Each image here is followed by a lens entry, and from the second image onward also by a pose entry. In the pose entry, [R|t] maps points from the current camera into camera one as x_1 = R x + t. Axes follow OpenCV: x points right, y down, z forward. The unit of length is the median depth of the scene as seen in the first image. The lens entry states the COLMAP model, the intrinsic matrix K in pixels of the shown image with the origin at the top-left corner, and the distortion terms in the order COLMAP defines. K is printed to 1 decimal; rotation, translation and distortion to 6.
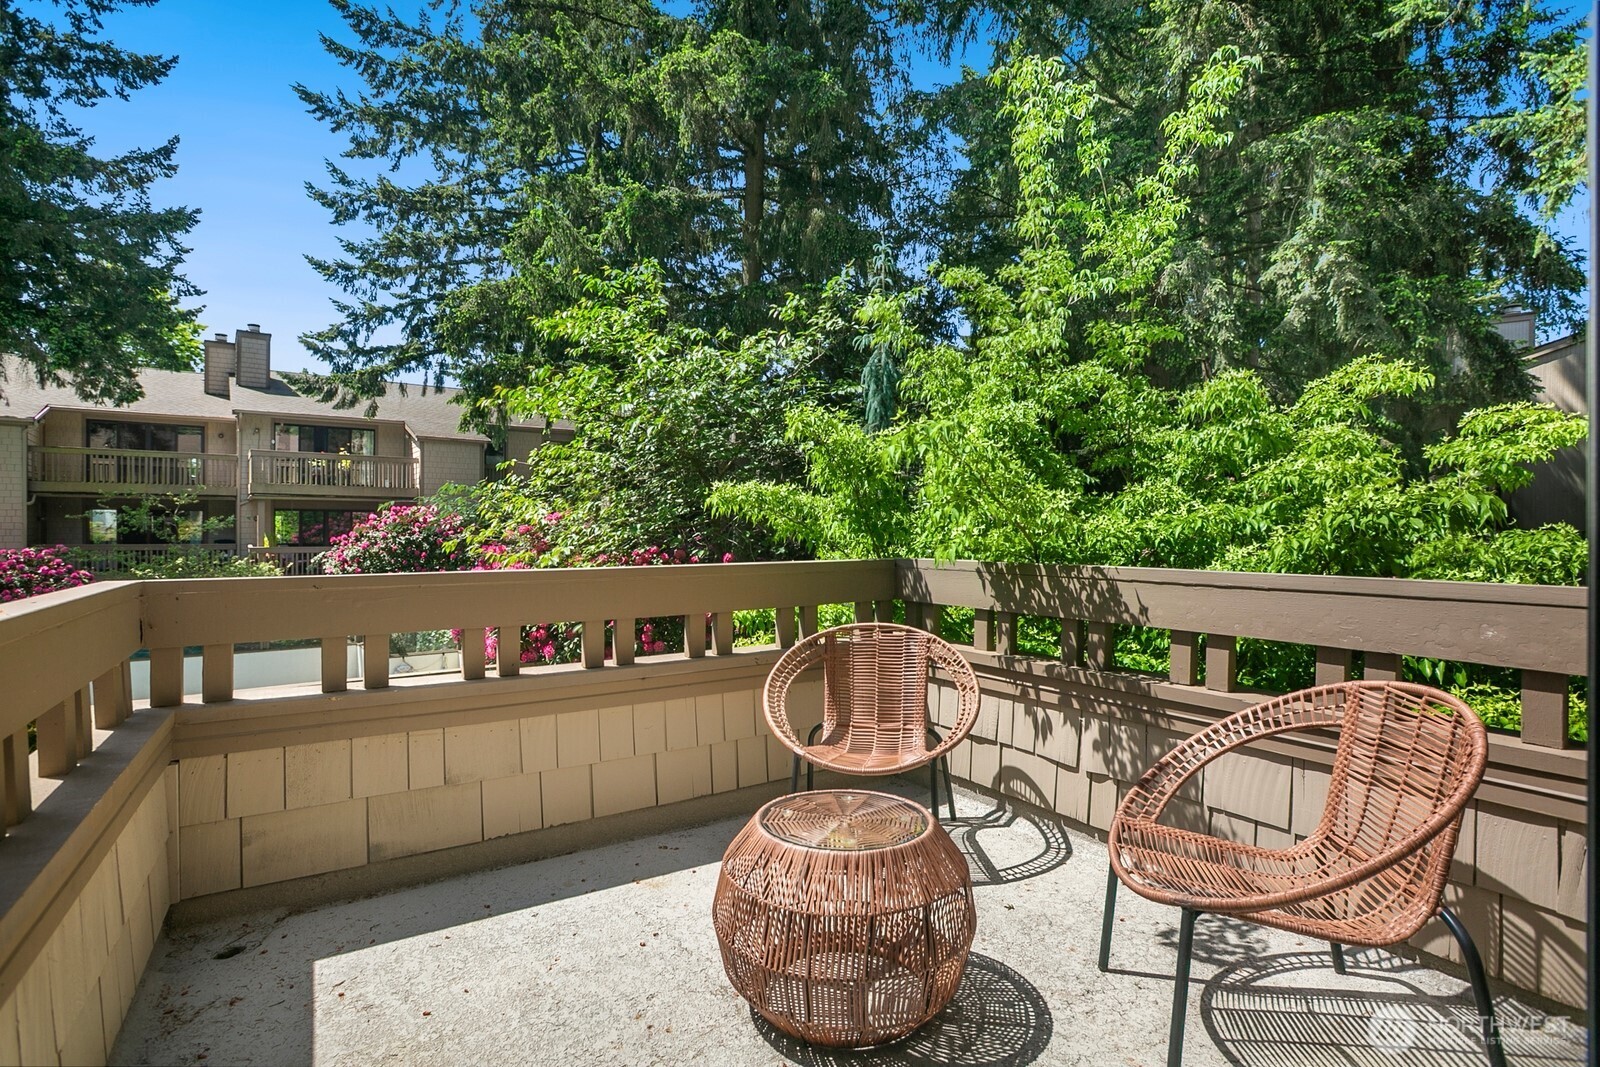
lens RADIAL K [[760.8, 0, 801.4], [0, 760.8, 524.2], [0, 0, 1]] dist [-0.044438, 0.000424]
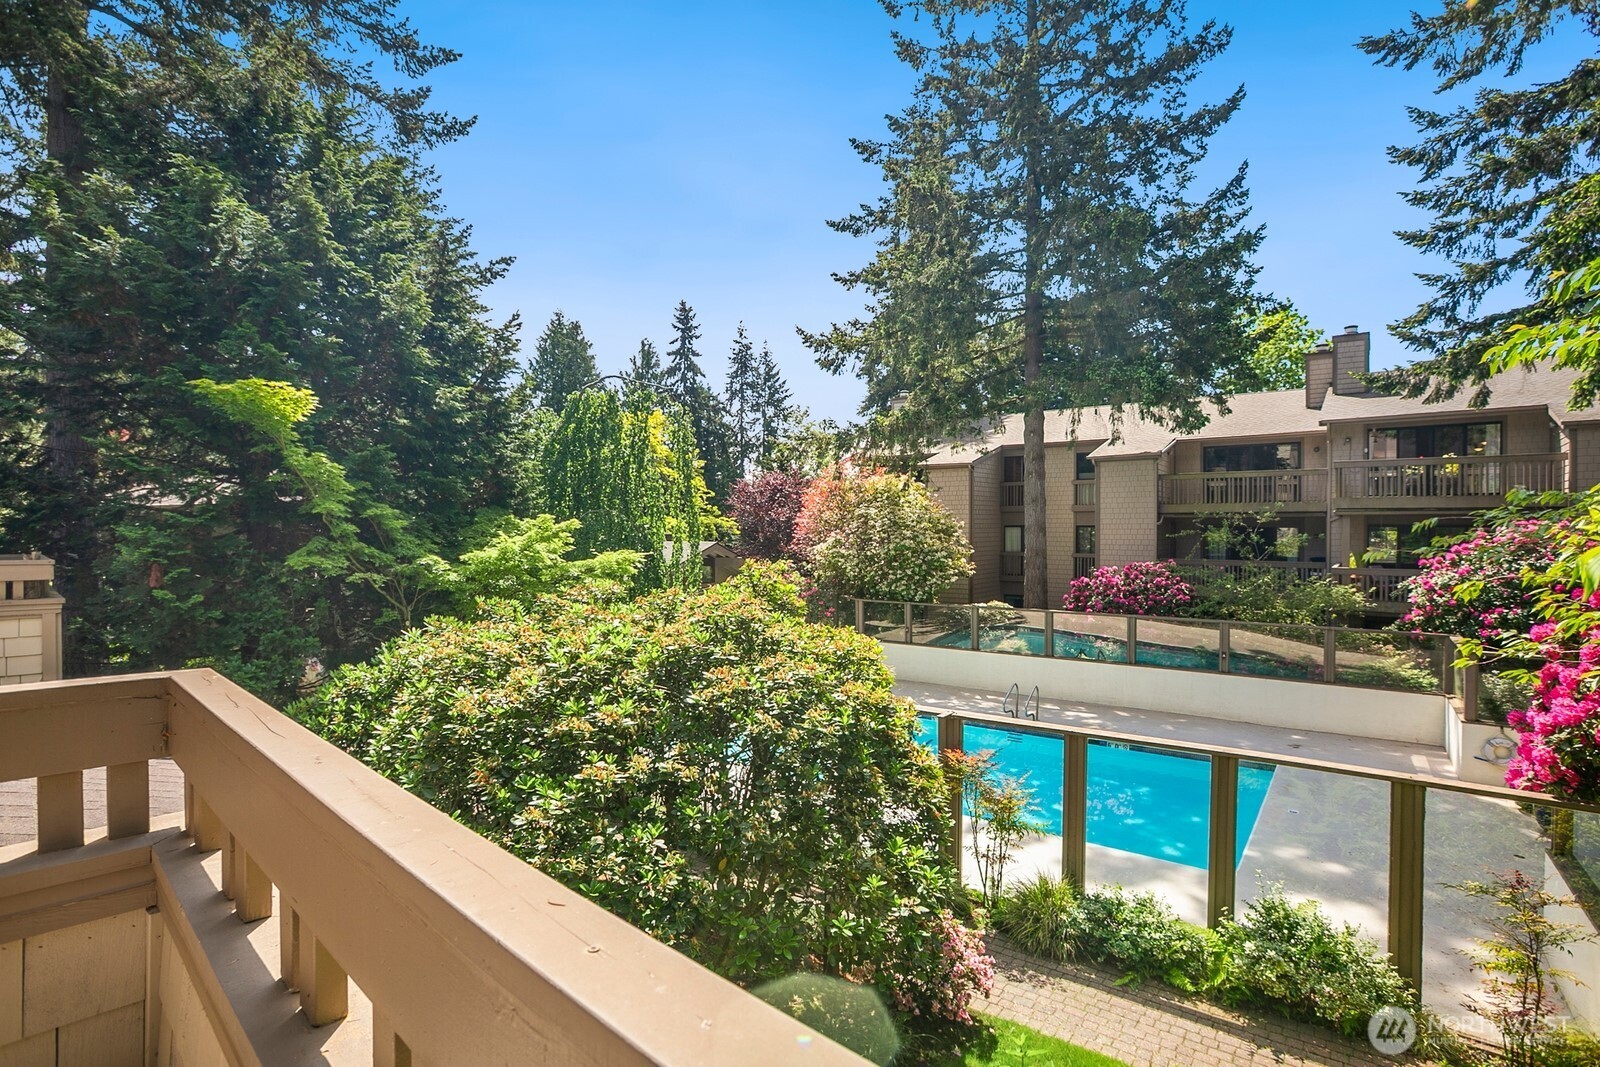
lens RADIAL K [[774.9, 0, 797.6], [0, 774.9, 537.9], [0, 0, 1]] dist [-0.053876, 0.023714]
pose [[0.238893, 0.003353, -0.971040, 0.019734], [-0.002955, 0.999992, 0.002725, -0.006022], [0.971041, 0.002218, 0.238901, 0.120852]]
